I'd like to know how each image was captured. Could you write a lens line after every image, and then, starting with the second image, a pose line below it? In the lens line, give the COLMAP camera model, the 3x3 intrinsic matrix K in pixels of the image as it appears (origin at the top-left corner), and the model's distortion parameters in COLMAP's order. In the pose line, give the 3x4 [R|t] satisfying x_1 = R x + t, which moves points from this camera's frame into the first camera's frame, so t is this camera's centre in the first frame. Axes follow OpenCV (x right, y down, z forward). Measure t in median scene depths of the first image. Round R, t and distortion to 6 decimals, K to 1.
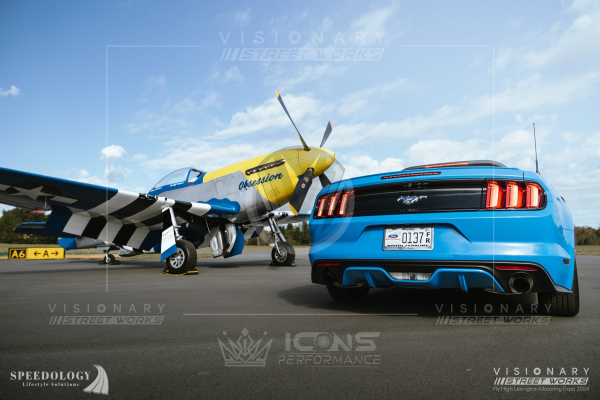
lens RADIAL K [[397.2, 0, 300.0], [0, 397.2, 200.0], [0, 0, 1]] dist [-0.003530, -0.001067]
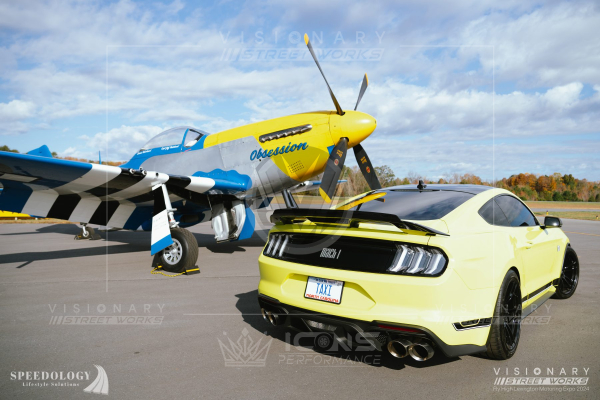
lens RADIAL K [[425.0, 0, 315.9], [0, 425.0, 186.8], [0, 0, 1]] dist [0.001240, -0.001666]
pose [[0.998945, 0.023086, 0.039690, -0.056395], [-0.026844, 0.994929, 0.096931, -0.059550], [-0.037251, -0.097894, 0.994499, 0.150472]]
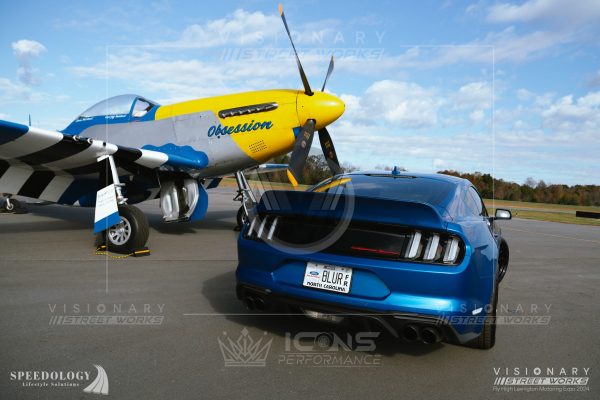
lens RADIAL K [[420.0, 0, 307.5], [0, 420.0, 189.4], [0, 0, 1]] dist [0.002570, -0.001652]
pose [[0.982180, 0.075318, 0.172191, -0.100225], [-0.098048, 0.986974, 0.127552, -0.046651], [-0.160341, -0.142162, 0.976771, 0.198852]]
